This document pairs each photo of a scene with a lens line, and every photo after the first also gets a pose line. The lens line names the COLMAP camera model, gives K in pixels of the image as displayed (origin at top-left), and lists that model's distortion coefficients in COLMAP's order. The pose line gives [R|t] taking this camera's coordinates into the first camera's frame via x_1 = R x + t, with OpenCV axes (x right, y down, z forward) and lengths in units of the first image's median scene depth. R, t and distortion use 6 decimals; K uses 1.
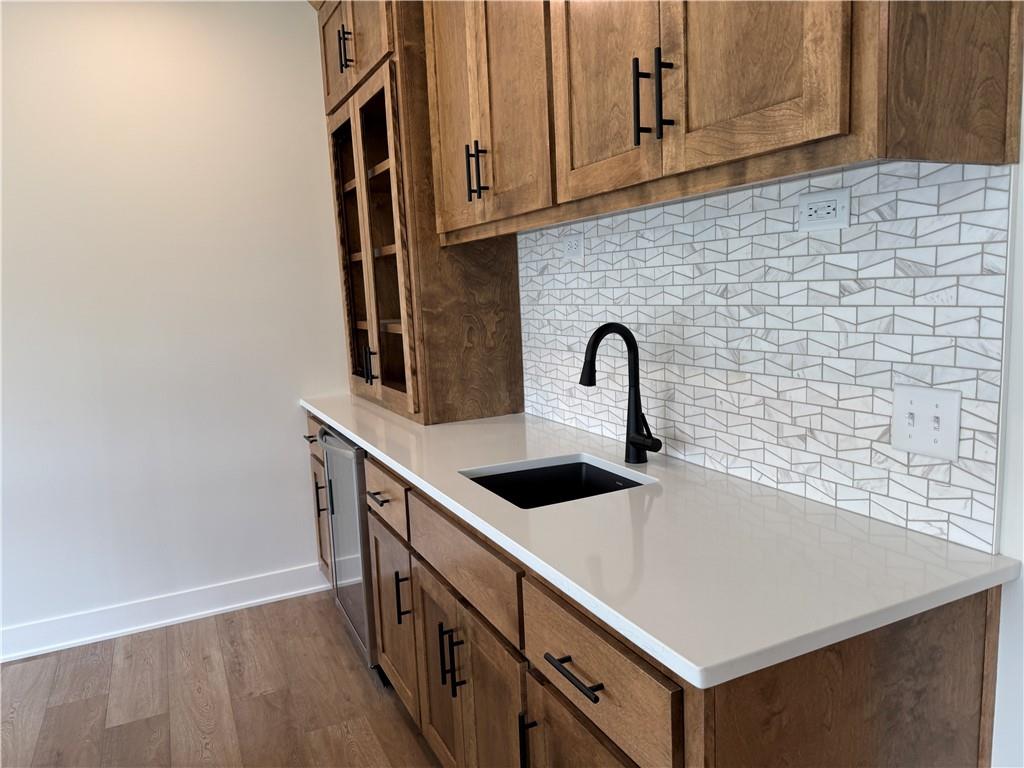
lens RADIAL K [[724.1, 0, 510.4], [0, 724.1, 391.0], [0, 0, 1]] dist [0.019565, -0.028941]
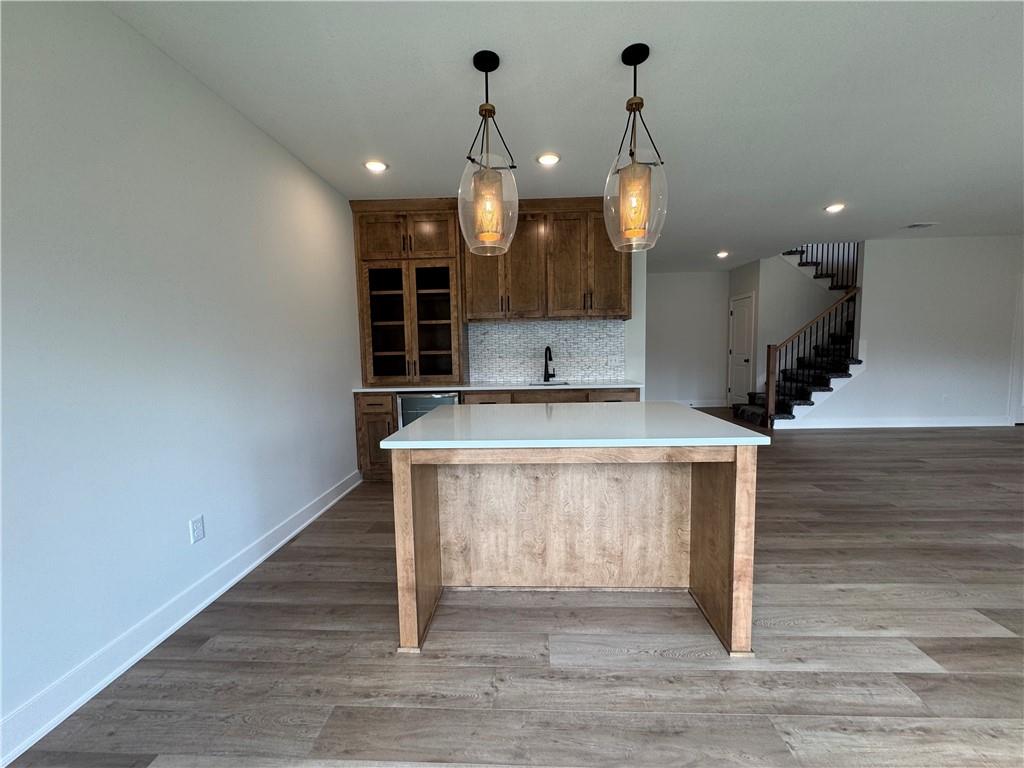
lens RADIAL K [[416.4, 0, 508.8], [0, 416.4, 385.0], [0, 0, 1]] dist [-0.005415, 0.000927]
pose [[0.464900, -0.035607, 0.884647, -2.216313], [0.124999, 0.991822, -0.025769, 0.170162], [-0.876495, 0.122560, 0.465549, 0.124827]]
